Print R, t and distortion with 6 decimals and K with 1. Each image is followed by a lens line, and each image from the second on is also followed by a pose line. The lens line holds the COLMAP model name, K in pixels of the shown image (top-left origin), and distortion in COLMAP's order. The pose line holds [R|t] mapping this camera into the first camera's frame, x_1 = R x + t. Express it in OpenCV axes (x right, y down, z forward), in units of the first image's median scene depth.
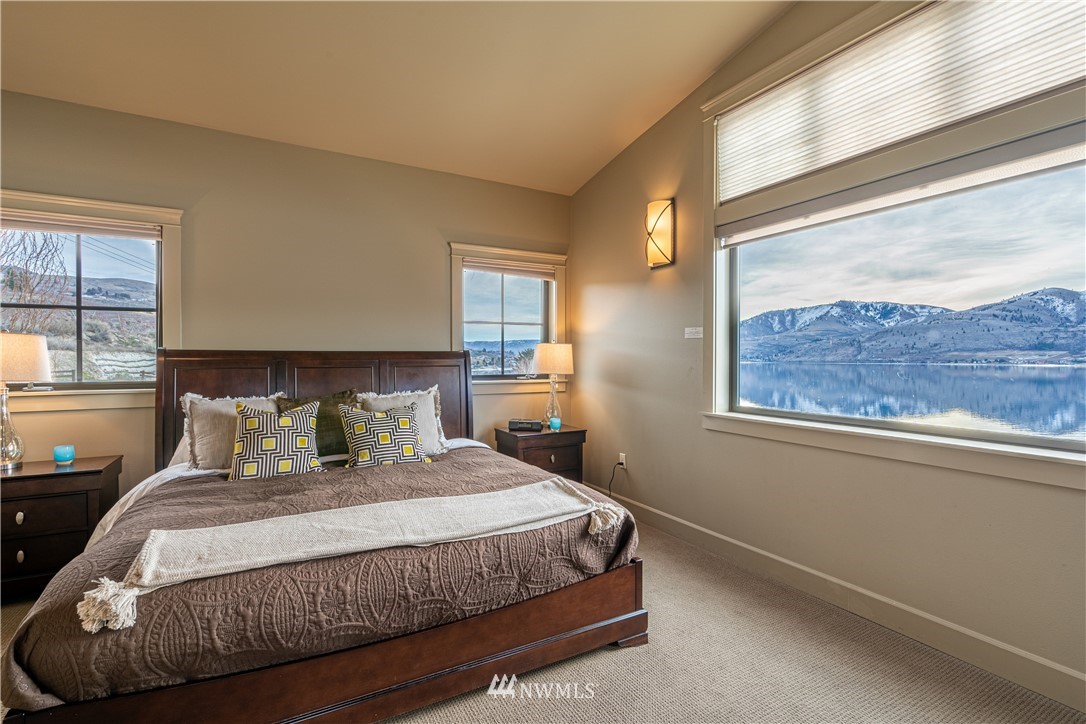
lens RADIAL K [[499.8, 0, 537.1], [0, 499.8, 365.6], [0, 0, 1]] dist [-0.002158, 0.000498]
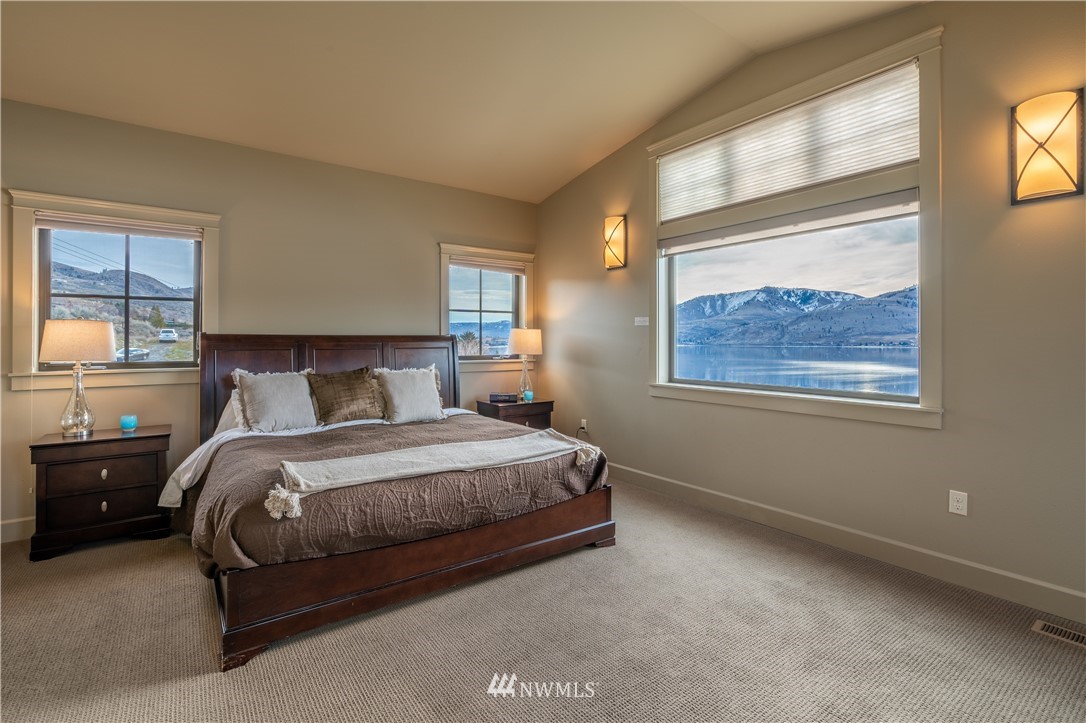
lens RADIAL K [[503.4, 0, 541.3], [0, 503.4, 341.3], [0, 0, 1]] dist [0.001440, 0.000077]
pose [[0.991956, 0.000102, 0.126585, -0.130351], [0.001727, 0.999896, -0.014342, 0.003989], [-0.126574, 0.014445, 0.991852, -0.305857]]
